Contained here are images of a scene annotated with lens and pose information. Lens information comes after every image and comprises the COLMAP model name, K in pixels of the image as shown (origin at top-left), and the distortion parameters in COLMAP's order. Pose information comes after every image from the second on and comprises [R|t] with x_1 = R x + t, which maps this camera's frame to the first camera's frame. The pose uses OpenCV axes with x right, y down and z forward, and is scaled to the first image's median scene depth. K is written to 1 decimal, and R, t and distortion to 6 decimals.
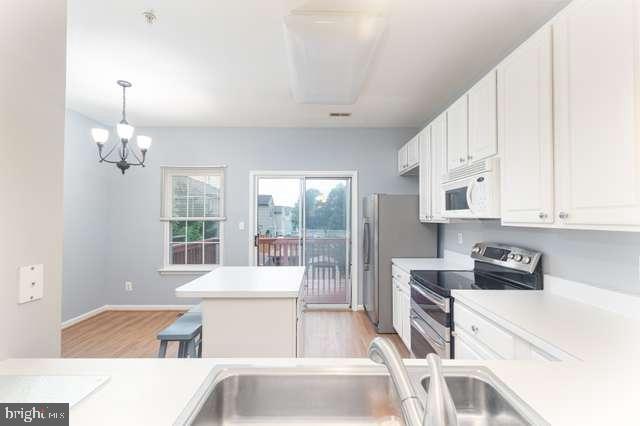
lens RADIAL K [[289.5, 0, 320.0], [0, 289.5, 213.0], [0, 0, 1]] dist [0.022945, 0.000000]
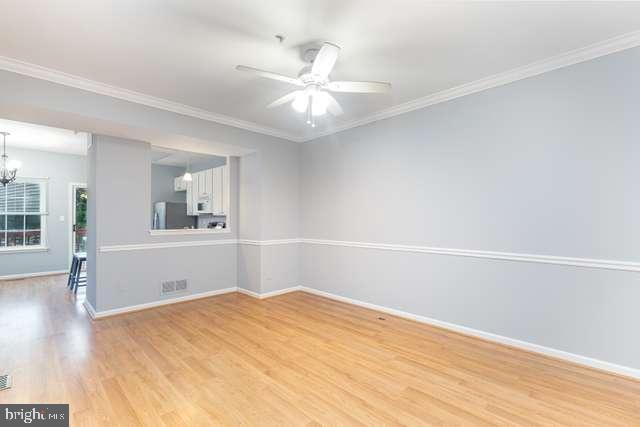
lens RADIAL K [[289.5, 0, 320.0], [0, 289.5, 213.5], [0, 0, 1]] dist [0.022945, 0.000000]
pose [[0.709905, 0.006635, 0.704267, -0.578805], [-0.011100, 0.999937, 0.001768, 0.001171], [-0.704210, -0.009073, 0.709933, -1.497904]]
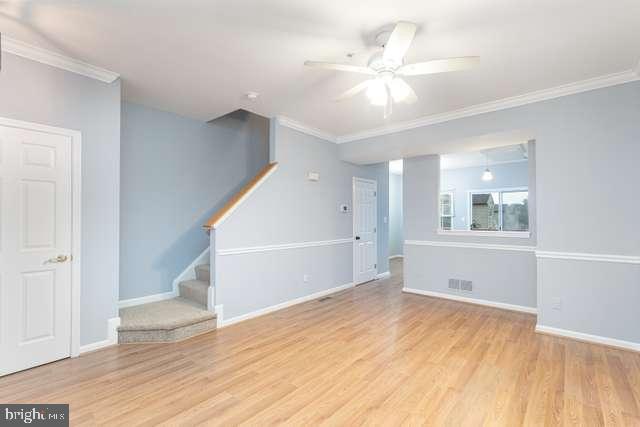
lens RADIAL K [[295.2, 0, 318.7], [0, 295.2, 216.2], [0, 0, 1]] dist [0.000352, -0.000126]
pose [[0.761327, -0.007610, -0.648324, 0.386057], [0.015445, 0.999860, 0.006401, -0.002373], [0.648184, -0.014886, 0.761338, -1.592692]]
